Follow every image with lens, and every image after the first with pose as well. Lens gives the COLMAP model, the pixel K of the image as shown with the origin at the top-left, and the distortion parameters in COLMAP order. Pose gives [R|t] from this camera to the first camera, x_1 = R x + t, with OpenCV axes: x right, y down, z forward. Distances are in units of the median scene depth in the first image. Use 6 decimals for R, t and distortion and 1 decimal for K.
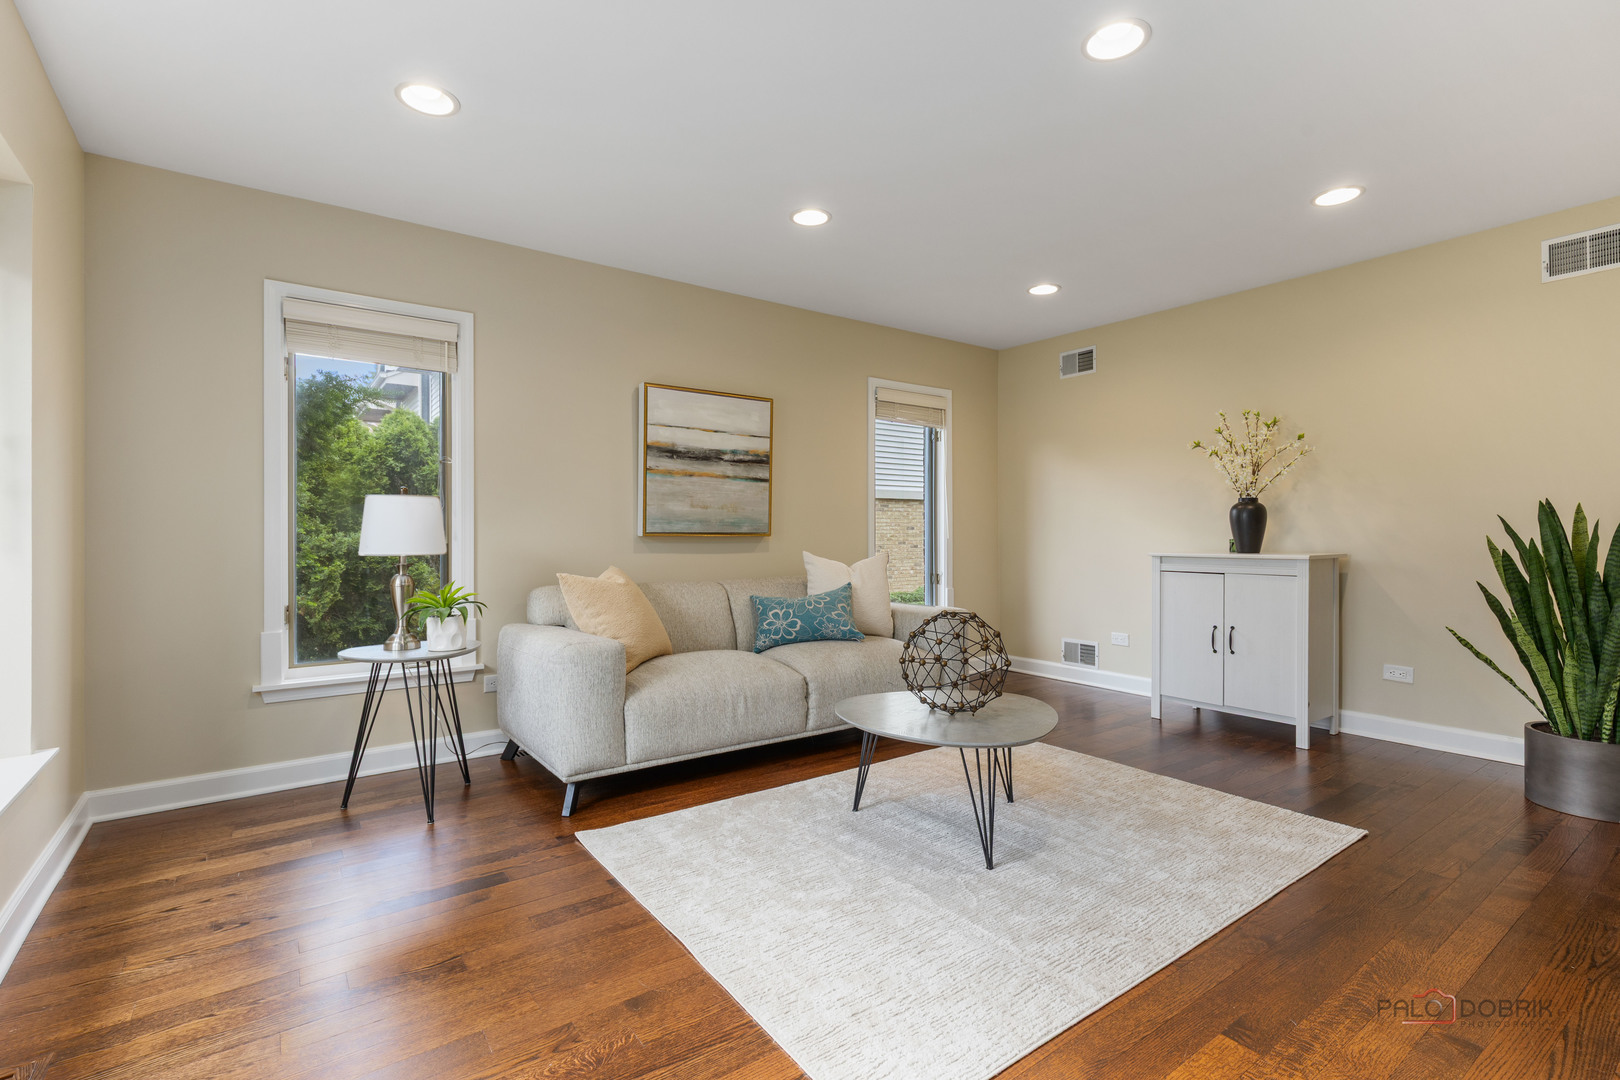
lens RADIAL K [[741.4, 0, 807.9], [0, 741.4, 530.7], [0, 0, 1]] dist [0.007780, -0.000589]
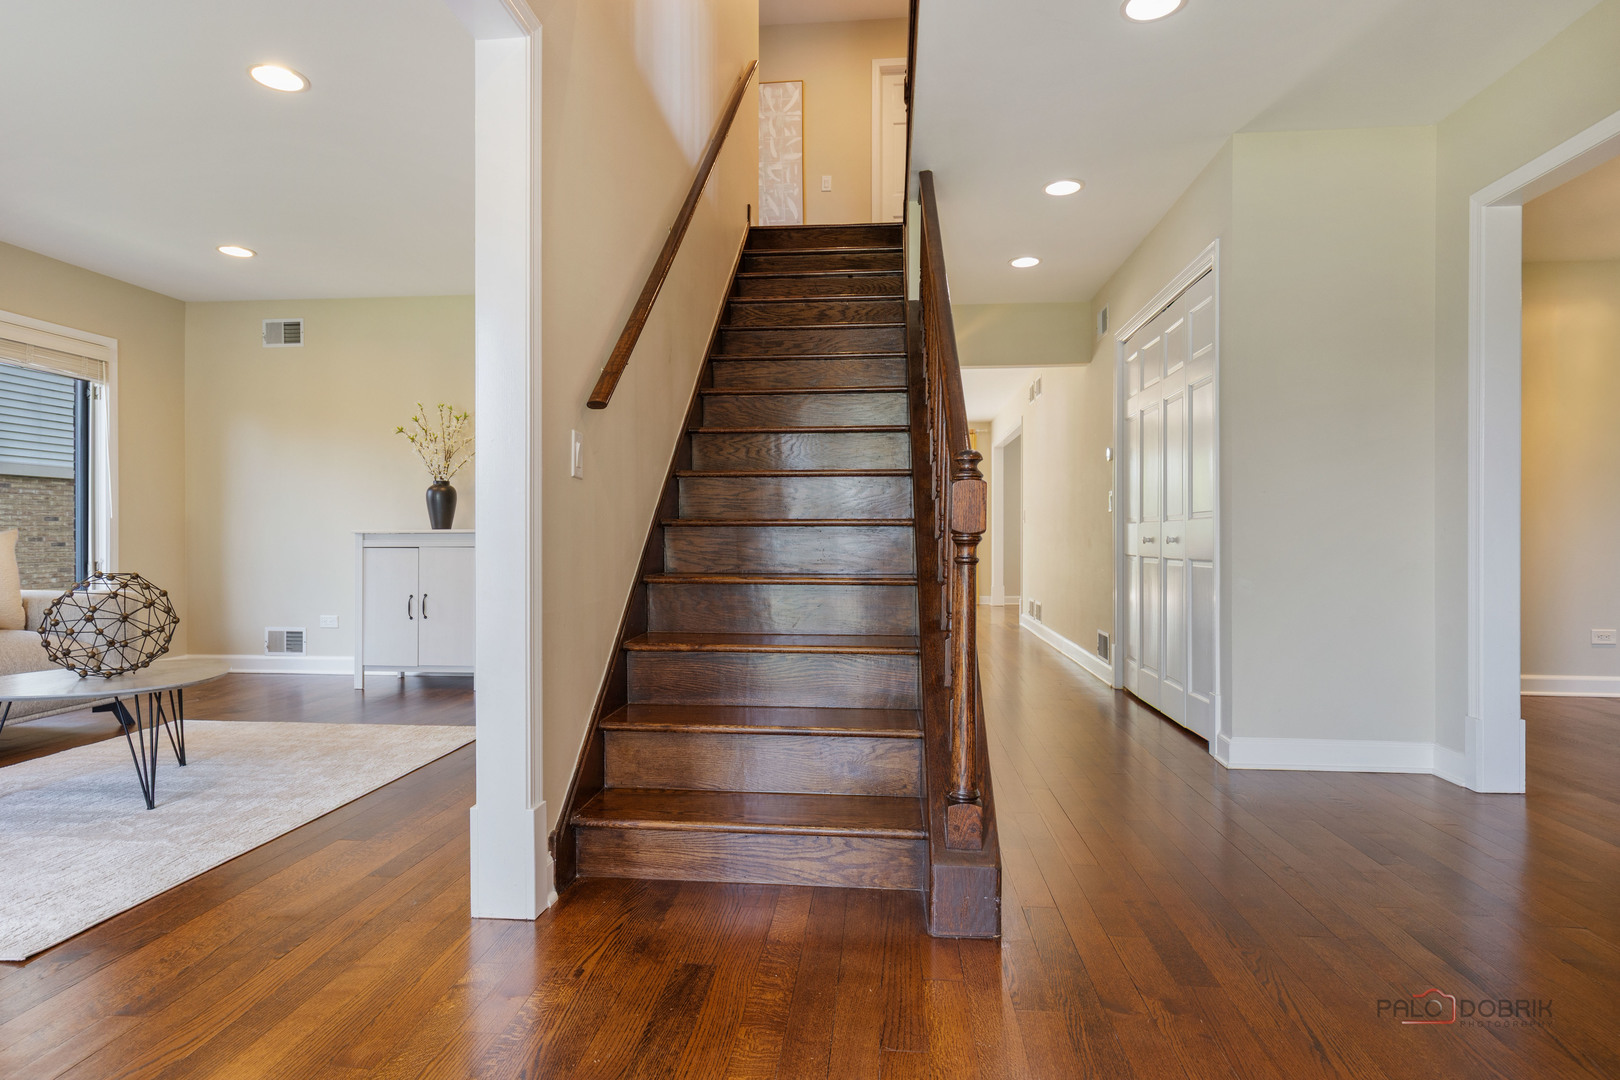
lens RADIAL K [[889.9, 0, 803.7], [0, 889.9, 536.6], [0, 0, 1]] dist [0.005582, -0.000922]
pose [[0.669187, 0.000382, 0.743094, -0.045622], [-0.000517, 1.000000, -0.000048, 0.040911], [-0.743094, -0.000352, 0.669187, -0.319562]]
